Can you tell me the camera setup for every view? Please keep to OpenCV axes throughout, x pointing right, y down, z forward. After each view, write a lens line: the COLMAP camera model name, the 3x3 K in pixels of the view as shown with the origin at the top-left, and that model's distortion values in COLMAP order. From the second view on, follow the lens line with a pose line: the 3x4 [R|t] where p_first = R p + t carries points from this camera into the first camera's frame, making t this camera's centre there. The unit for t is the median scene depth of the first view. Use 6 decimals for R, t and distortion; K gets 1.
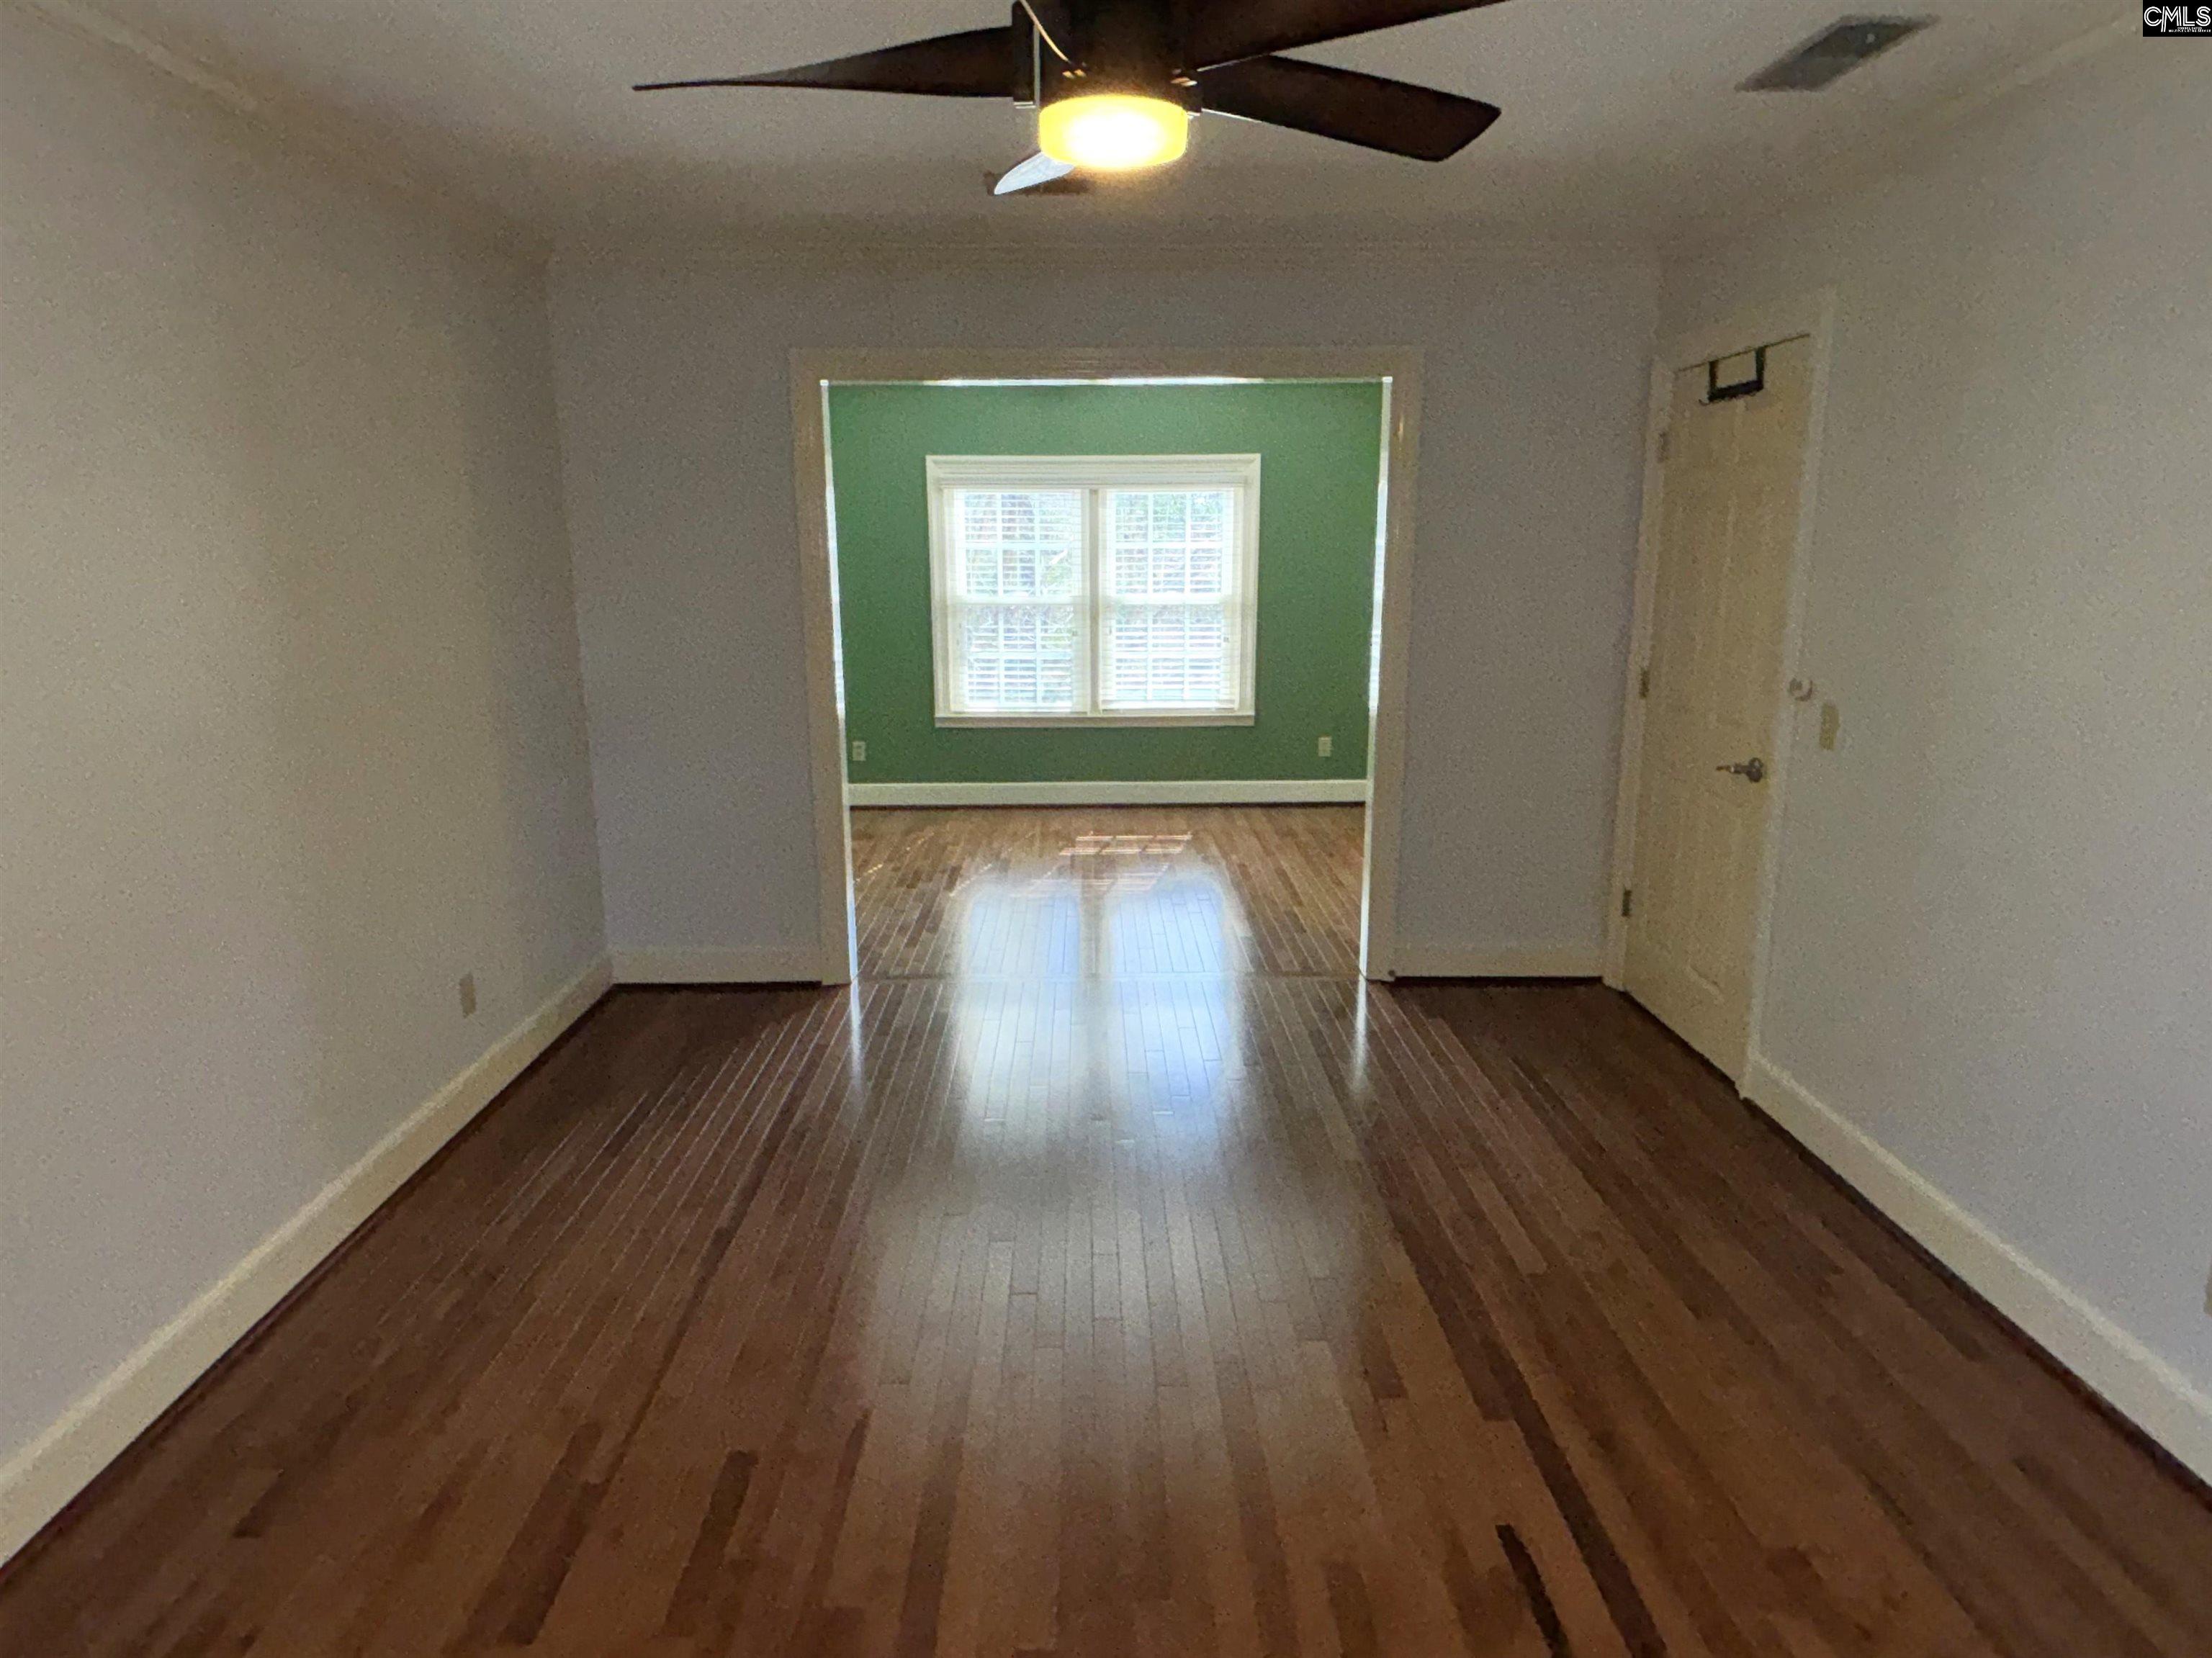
lens RADIAL K [[1310.6, 0, 1105.3], [0, 1310.6, 829.0], [0, 0, 1]] dist [-0.009926, -0.002478]
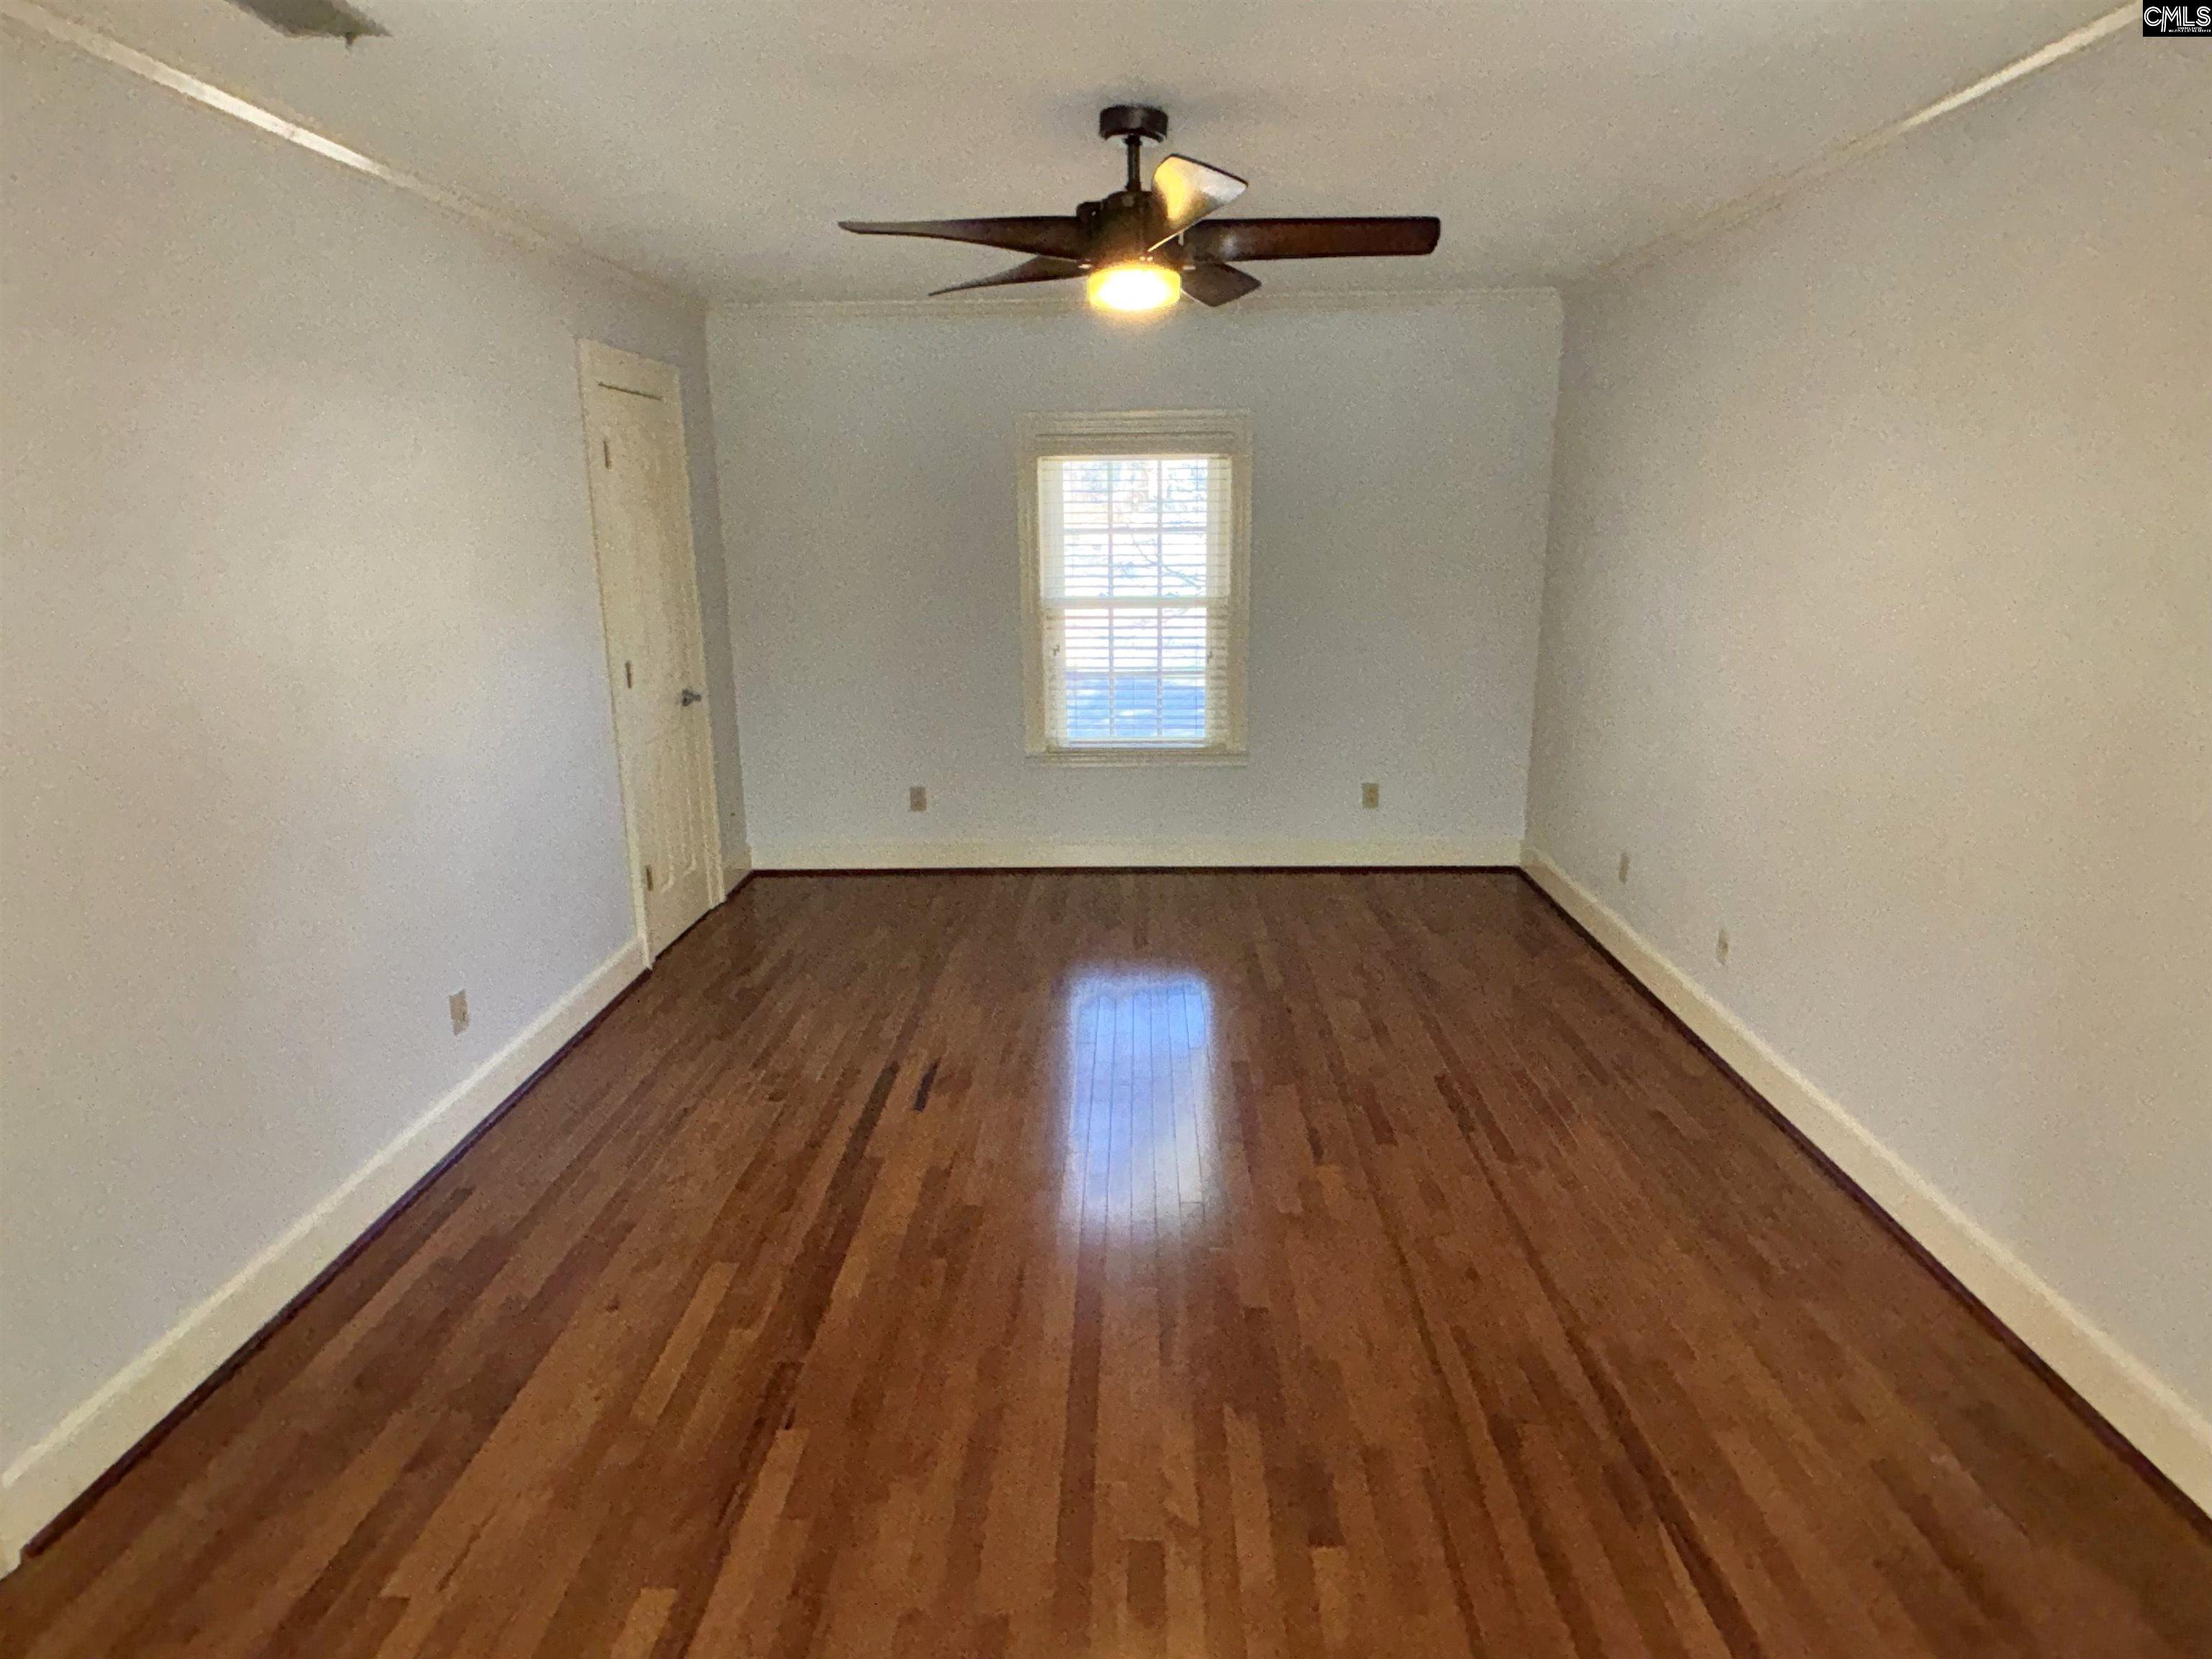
lens RADIAL K [[1310.8, 0, 1106.5], [0, 1310.8, 830.9], [0, 0, 1]] dist [-0.009926, -0.002478]
pose [[-0.998929, 0.009306, 0.045318, -0.023388], [0.028309, 0.897723, 0.439650, -0.479644], [-0.036591, 0.440463, -0.897025, 2.052325]]
